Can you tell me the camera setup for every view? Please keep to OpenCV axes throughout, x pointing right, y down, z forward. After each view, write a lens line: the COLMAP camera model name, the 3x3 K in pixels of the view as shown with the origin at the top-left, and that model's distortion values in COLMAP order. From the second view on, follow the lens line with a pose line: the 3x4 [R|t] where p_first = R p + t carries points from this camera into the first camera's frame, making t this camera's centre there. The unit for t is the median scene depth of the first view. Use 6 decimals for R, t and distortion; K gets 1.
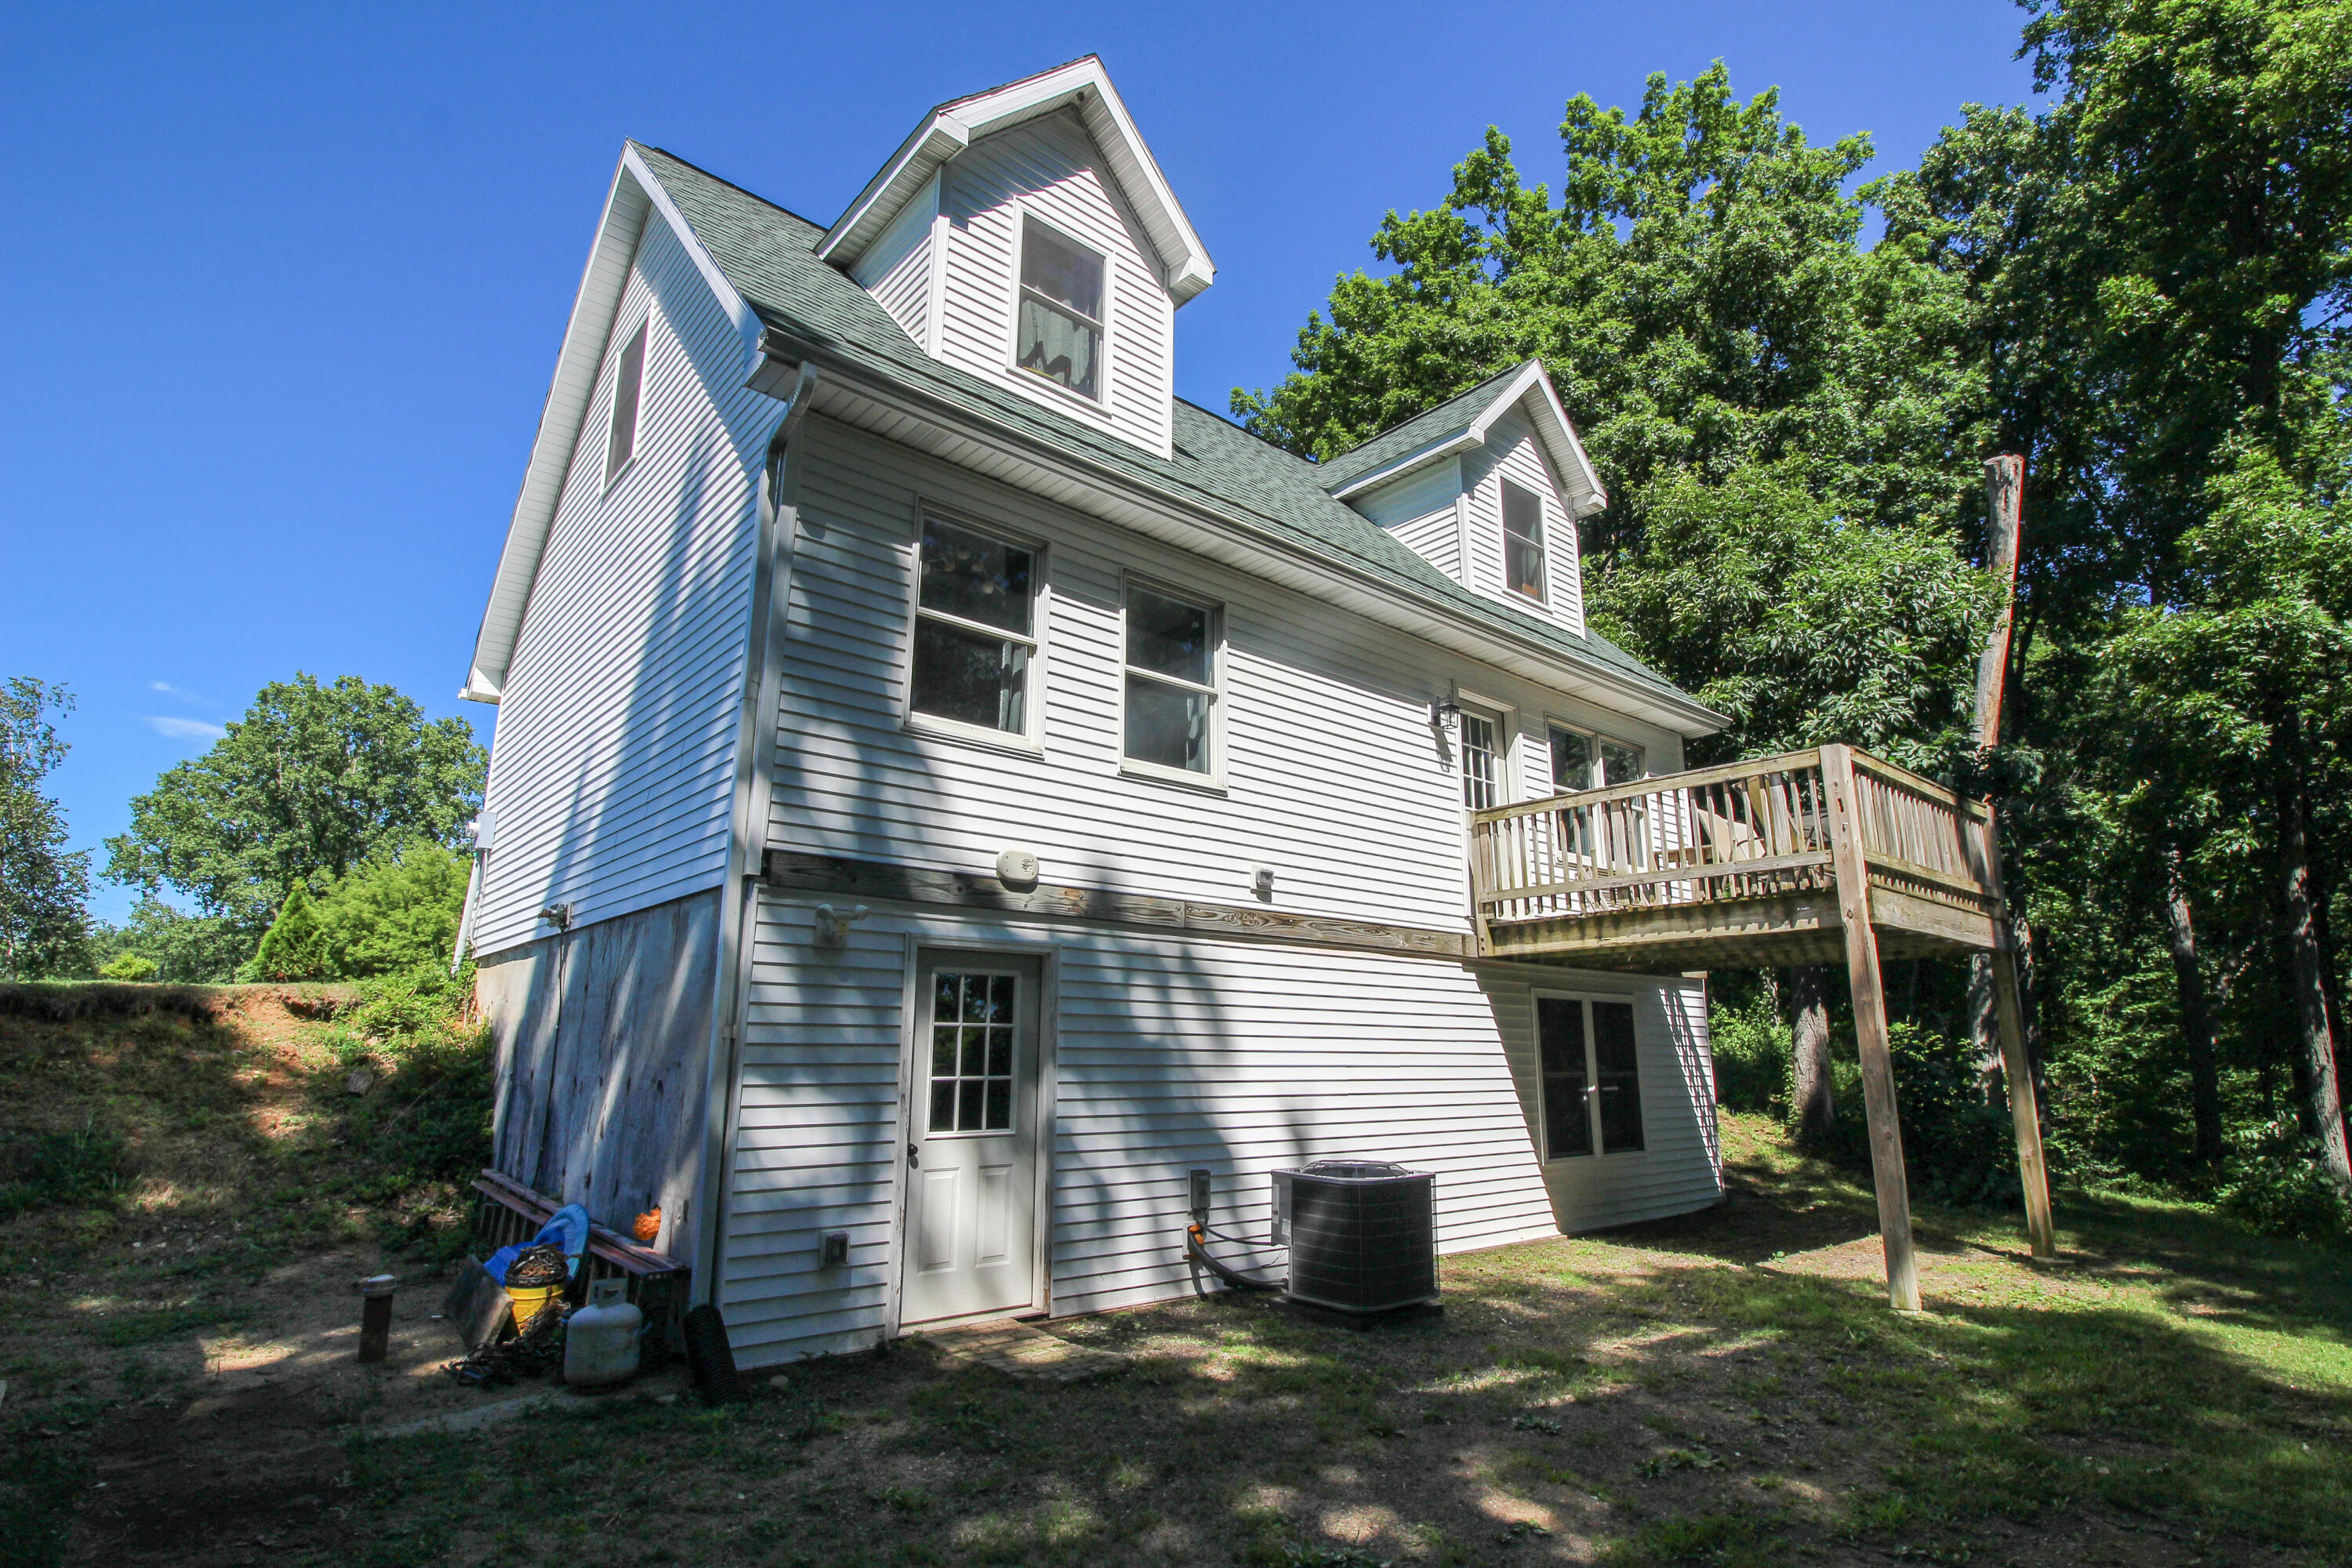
lens RADIAL K [[1163.4, 0, 1176.3], [0, 1163.4, 783.0], [0, 0, 1]] dist [0.002056, -0.012534]
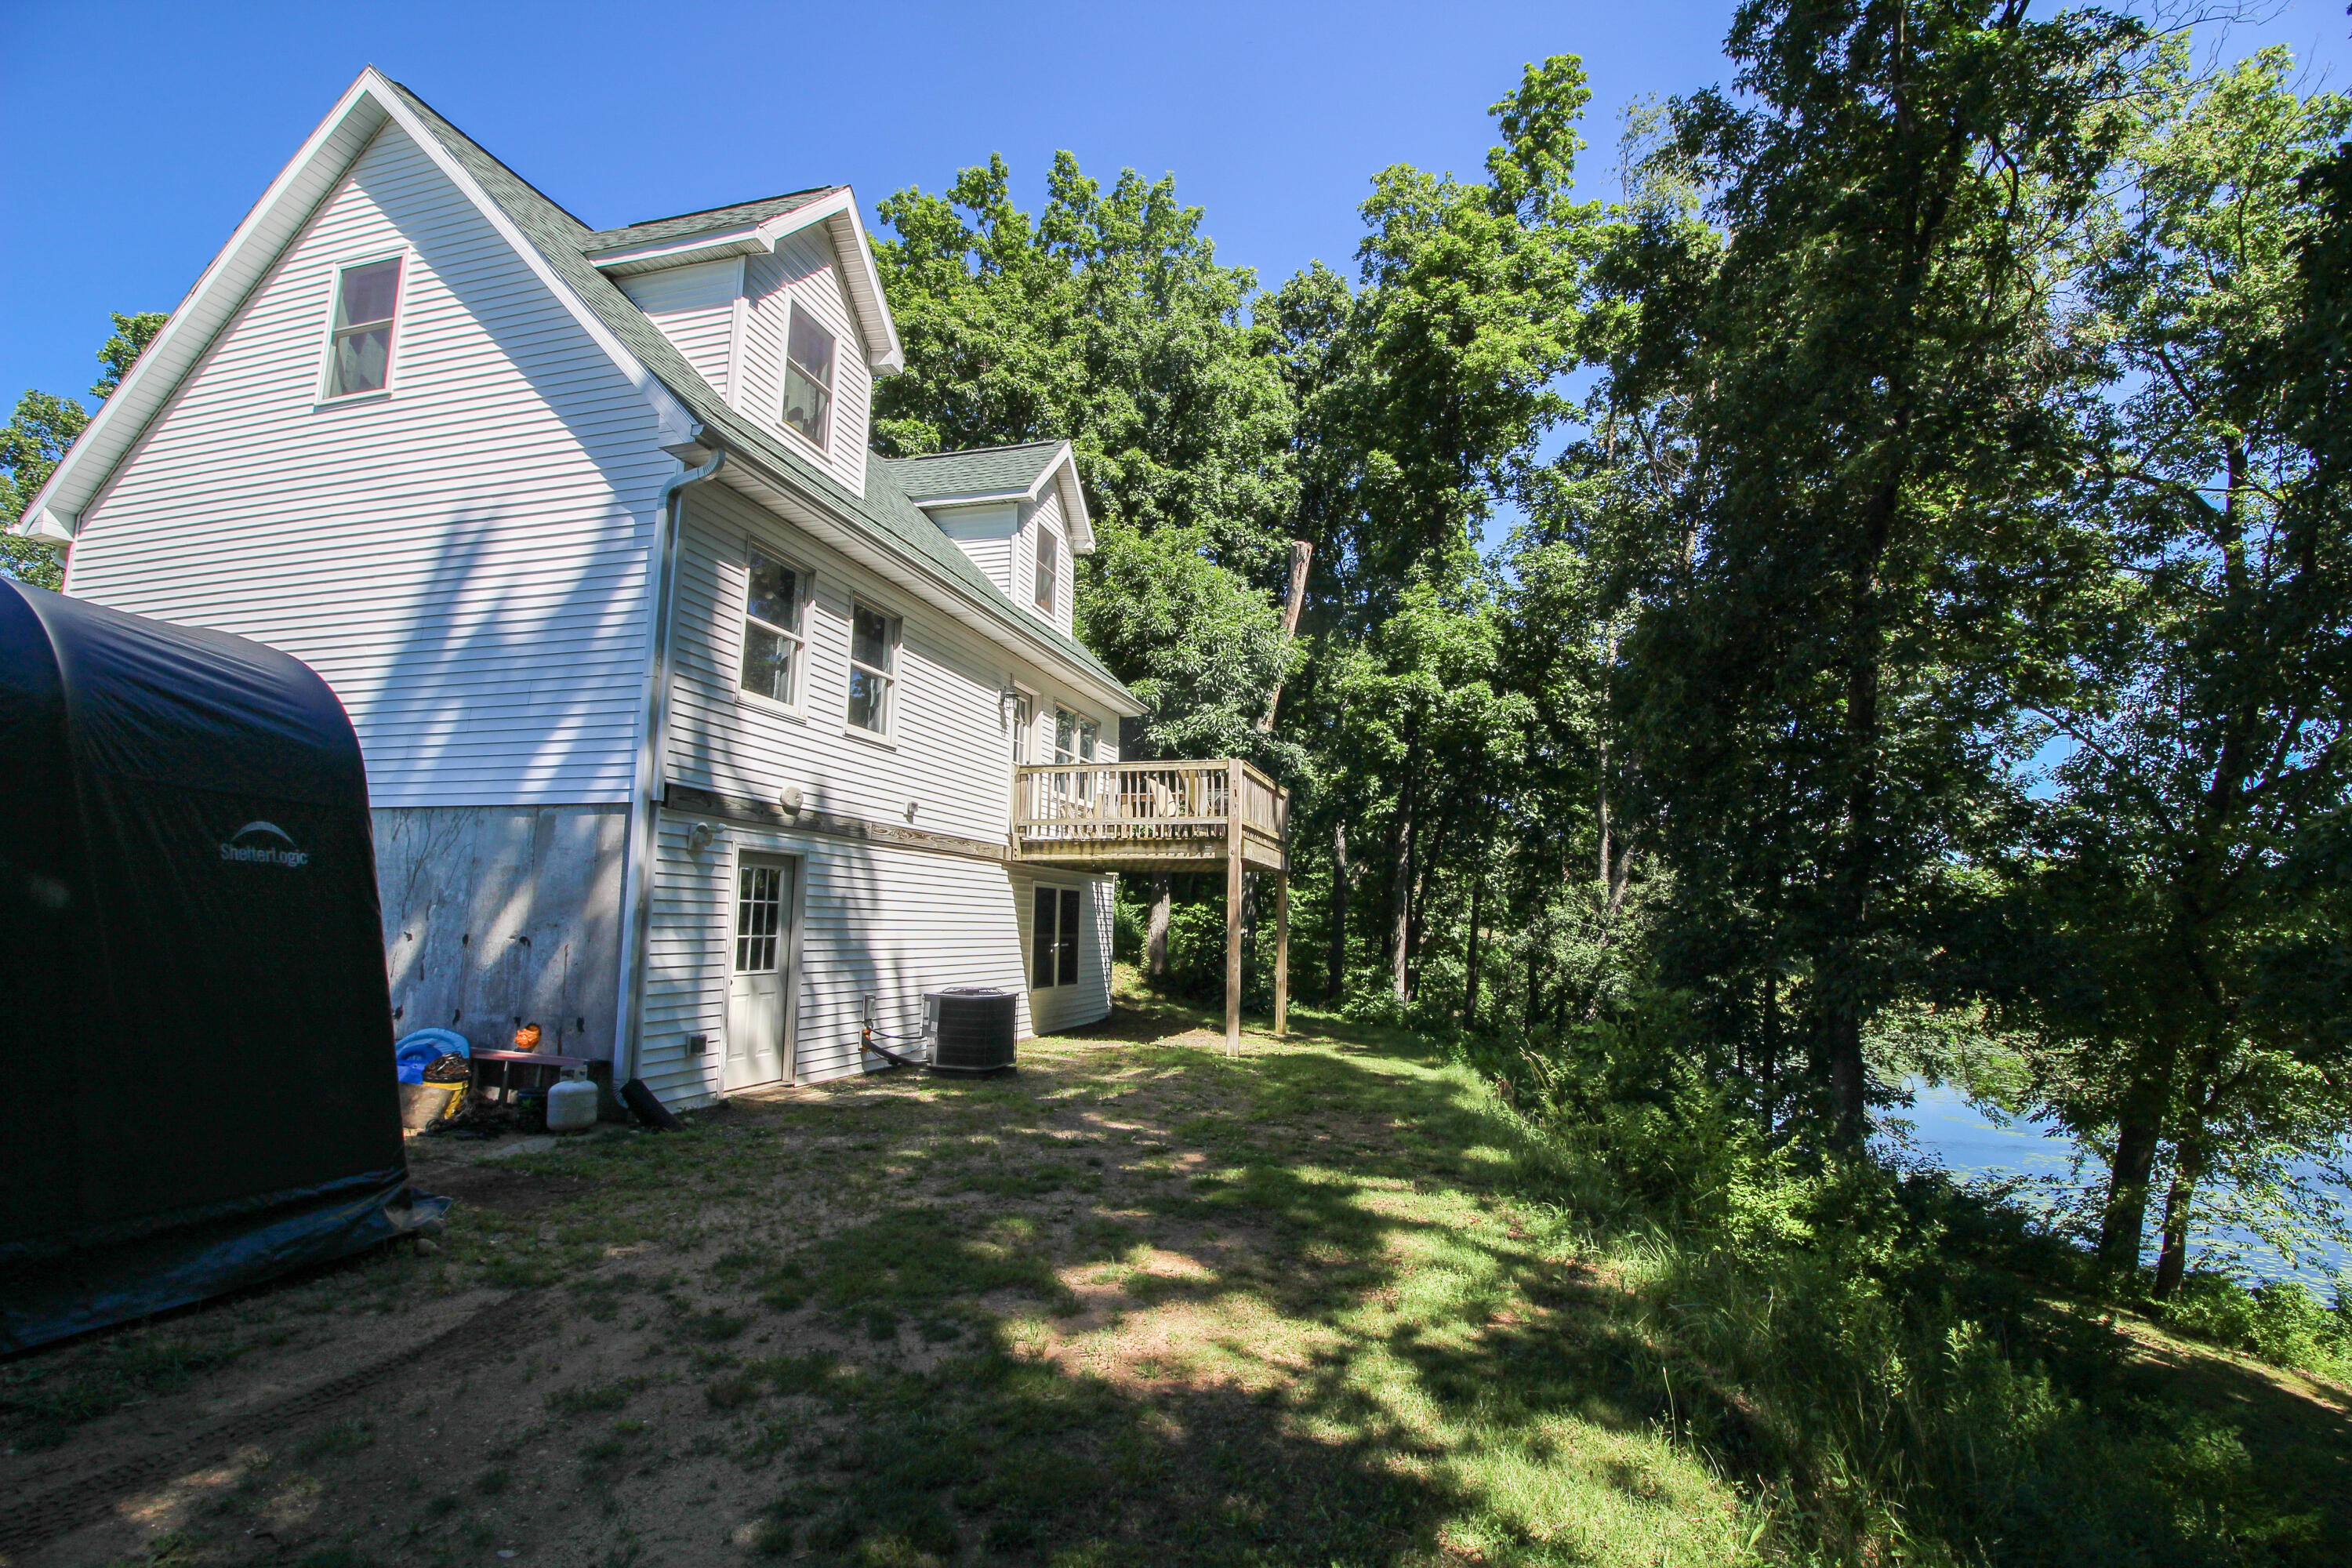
lens RADIAL K [[1085.7, 0, 1186.2], [0, 1085.7, 778.0], [0, 0, 1]] dist [0.001994, -0.014112]
pose [[0.833612, 0.084863, 0.545792, -0.357159], [-0.138858, 0.988591, 0.058372, -0.077611], [-0.534611, -0.124447, 0.835885, -0.321435]]
